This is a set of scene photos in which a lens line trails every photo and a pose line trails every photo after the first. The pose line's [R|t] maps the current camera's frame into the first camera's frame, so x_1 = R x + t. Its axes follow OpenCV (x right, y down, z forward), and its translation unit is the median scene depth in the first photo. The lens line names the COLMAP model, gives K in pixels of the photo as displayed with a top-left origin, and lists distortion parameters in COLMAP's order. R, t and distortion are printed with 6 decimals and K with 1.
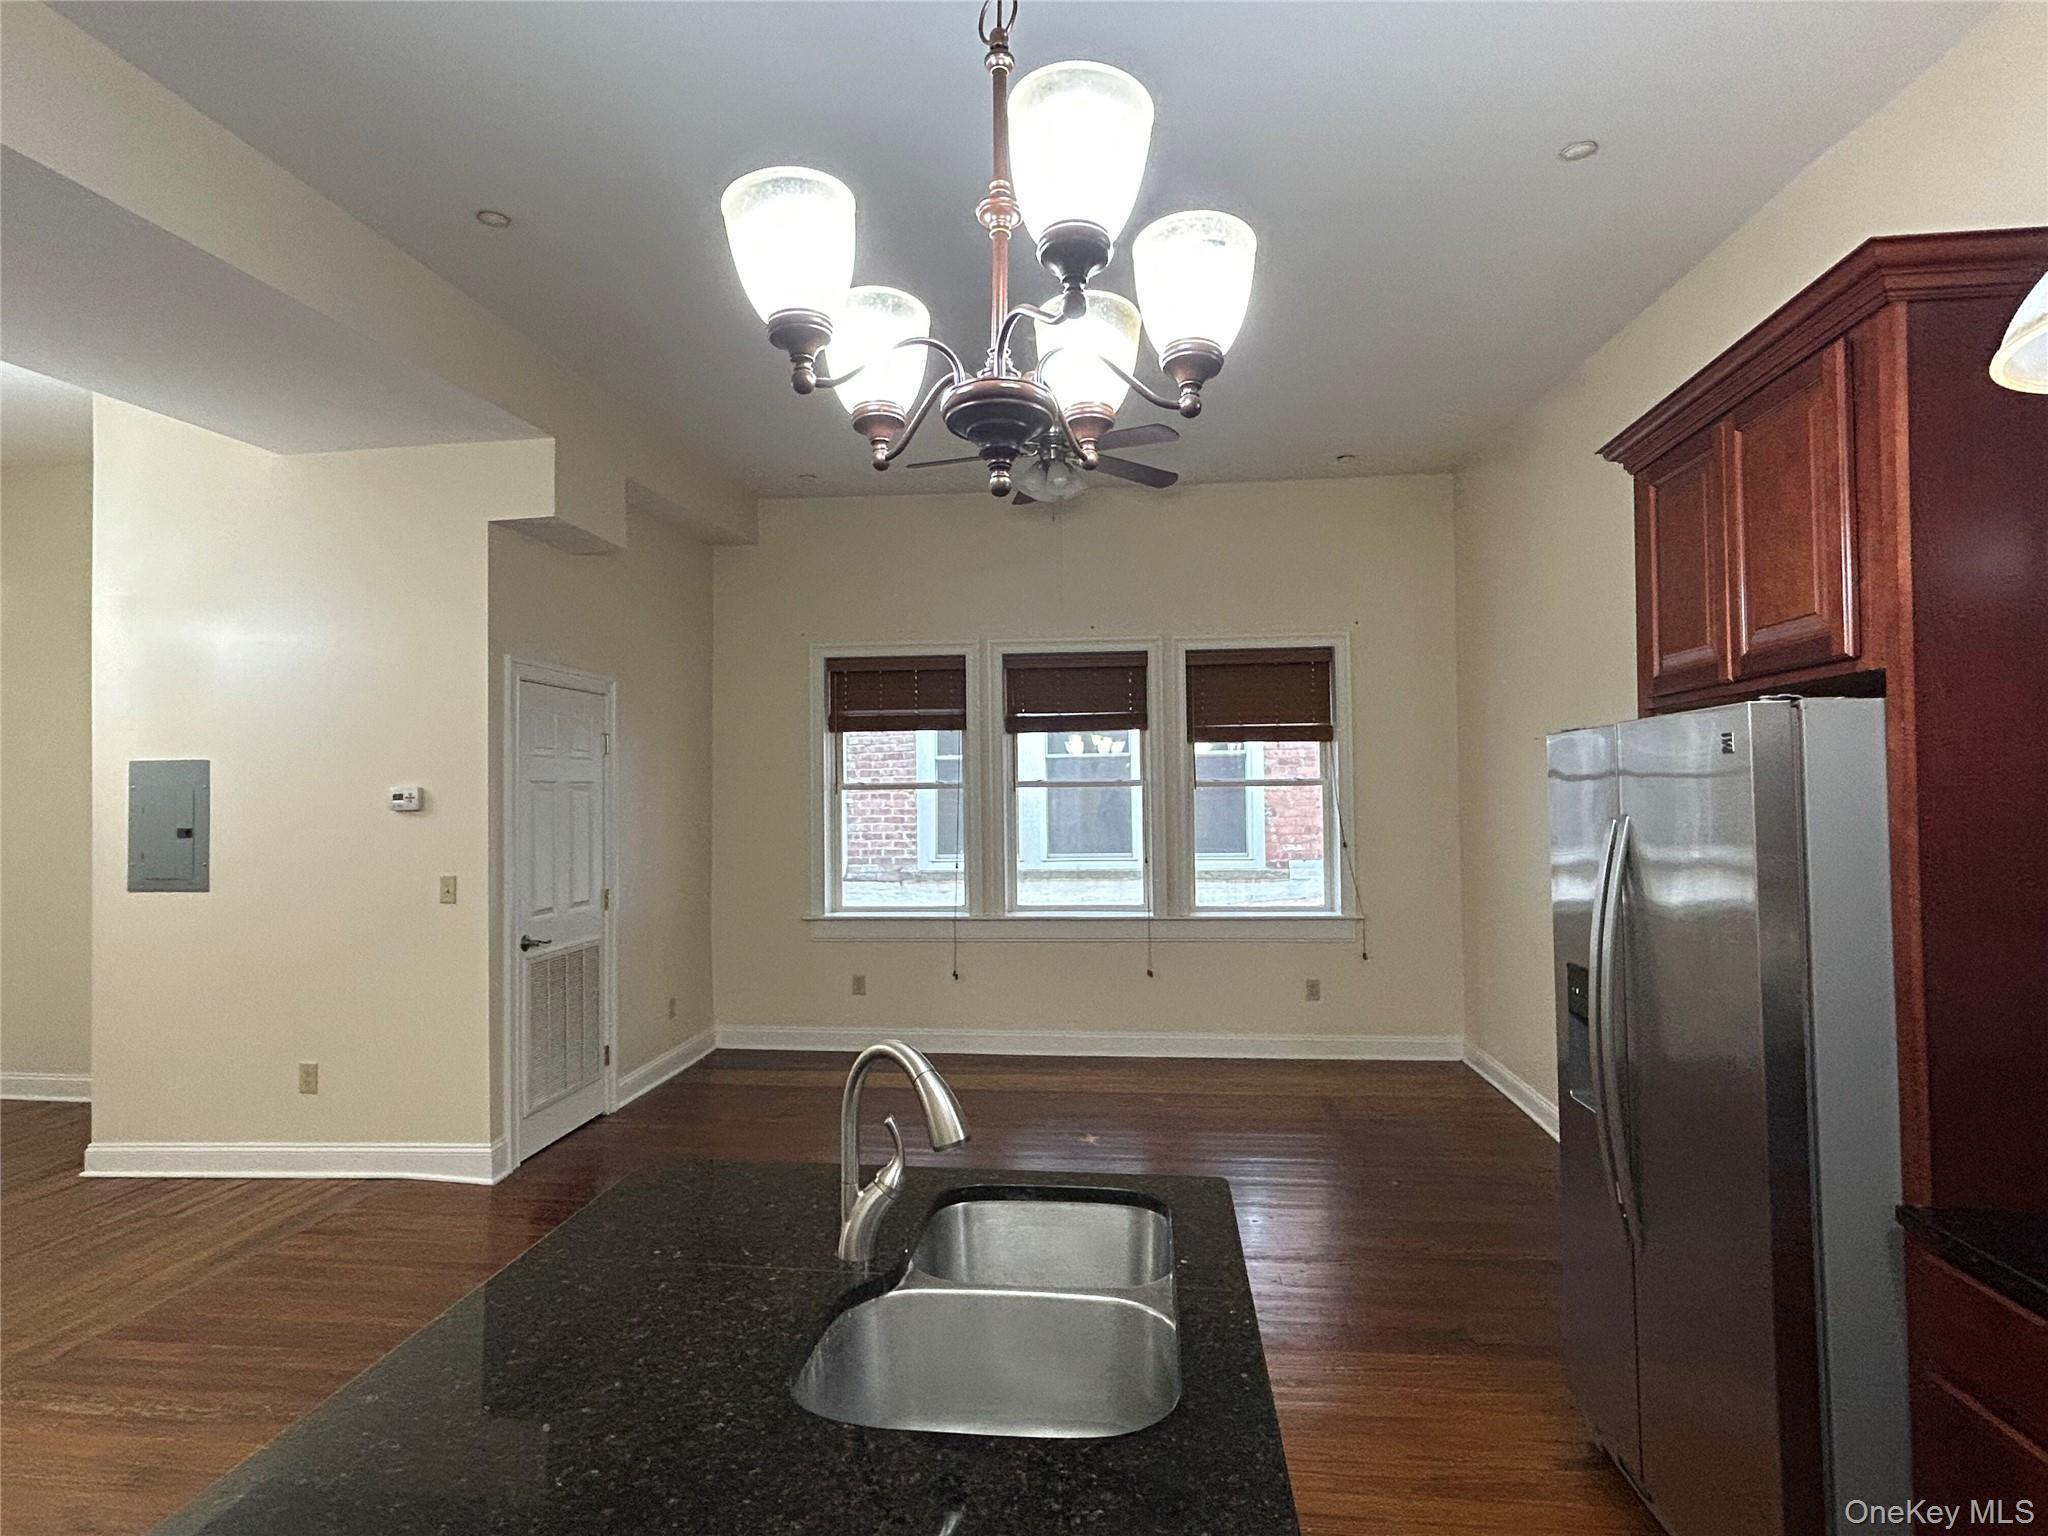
lens RADIAL K [[1109.7, 0, 1030.1], [0, 1109.7, 759.8], [0, 0, 1]] dist [0.015237, -0.000726]
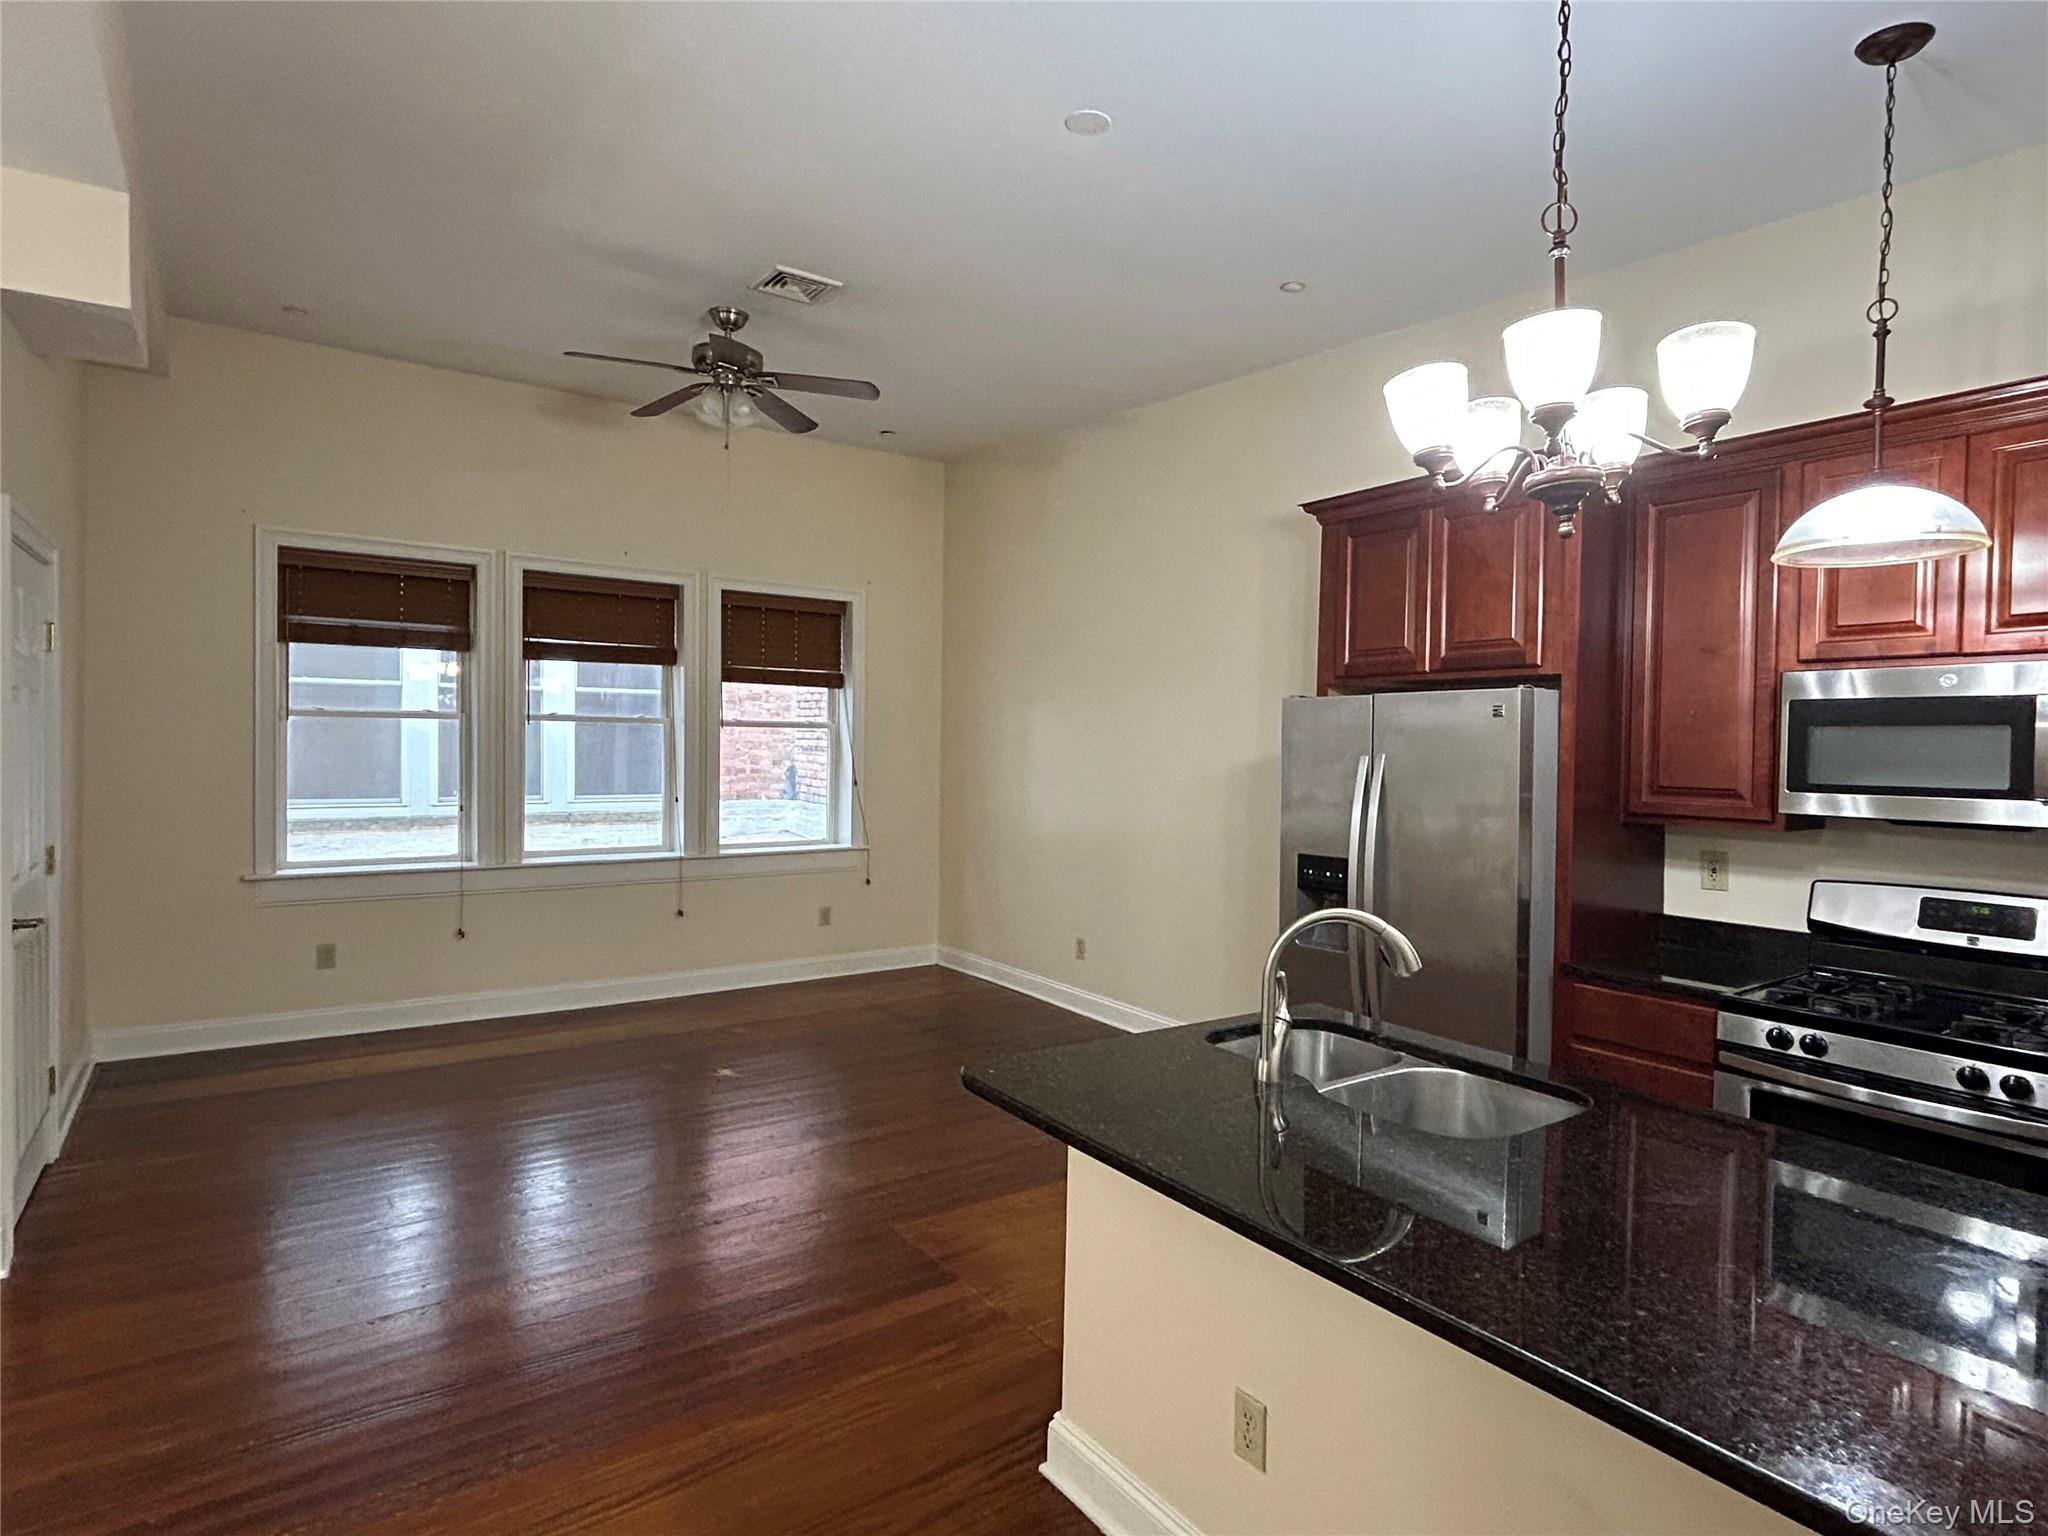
lens RADIAL K [[1109.7, 0, 1025.8], [0, 1109.7, 762.7], [0, 0, 1]] dist [0.015237, -0.000726]
pose [[0.750816, 0.008899, 0.660451, -0.310111], [-0.042841, 0.998460, 0.035249, 0.010222], [-0.659120, -0.054760, 0.750041, 0.059091]]
